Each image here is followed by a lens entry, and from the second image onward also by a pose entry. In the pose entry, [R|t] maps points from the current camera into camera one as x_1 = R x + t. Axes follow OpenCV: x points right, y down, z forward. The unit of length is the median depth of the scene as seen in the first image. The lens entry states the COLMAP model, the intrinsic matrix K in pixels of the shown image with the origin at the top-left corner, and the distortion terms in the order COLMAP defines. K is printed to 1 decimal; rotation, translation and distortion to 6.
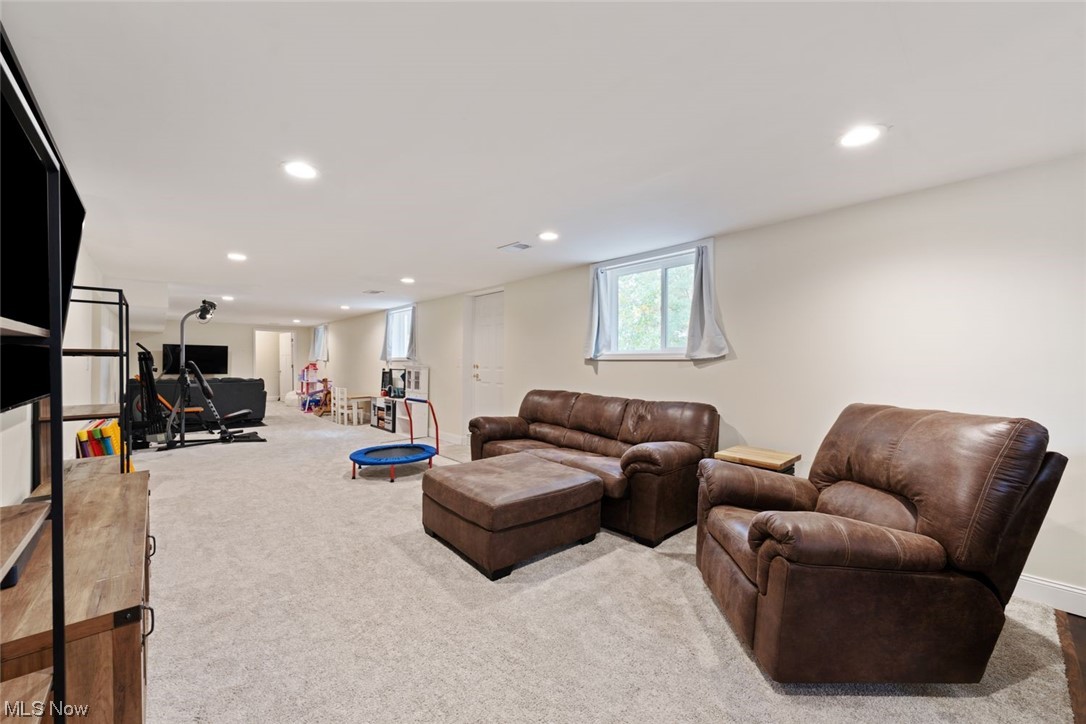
lens RADIAL K [[415.9, 0, 548.2], [0, 415.9, 364.1], [0, 0, 1]] dist [-0.007376, 0.000020]
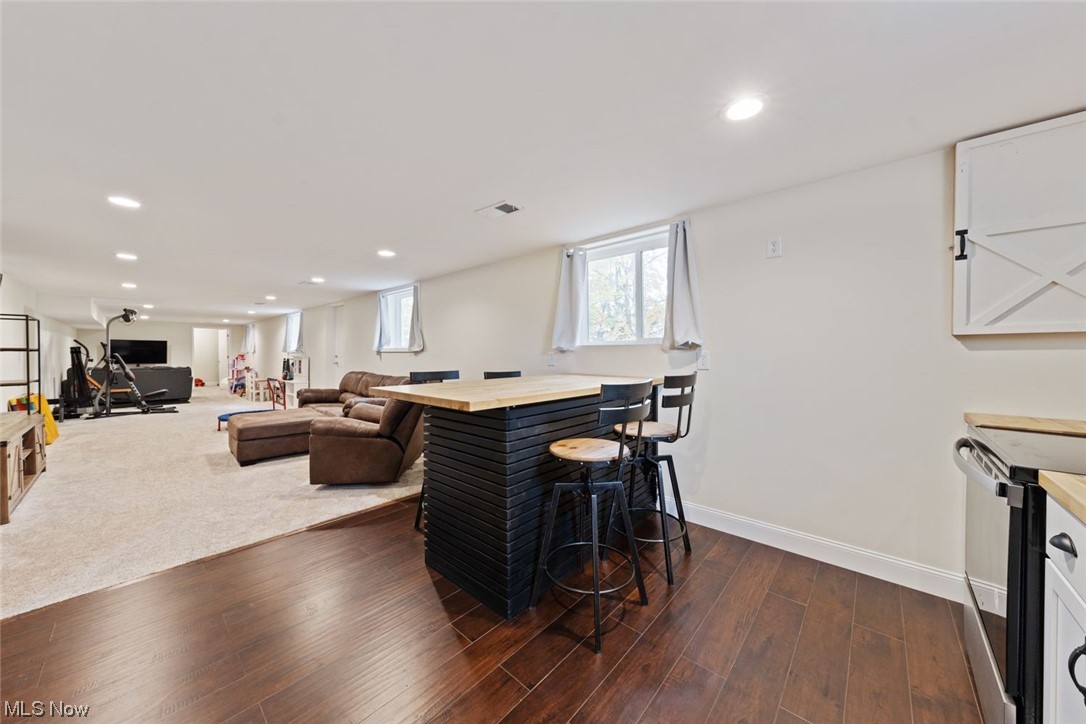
lens RADIAL K [[366.9, 0, 540.0], [0, 366.9, 355.2], [0, 0, 1]] dist [-0.001607, -0.000258]
pose [[0.996245, -0.004809, 0.086440, 0.368356], [0.004551, 0.999985, 0.003183, 0.000330], [-0.086454, -0.002777, 0.996252, -0.274561]]
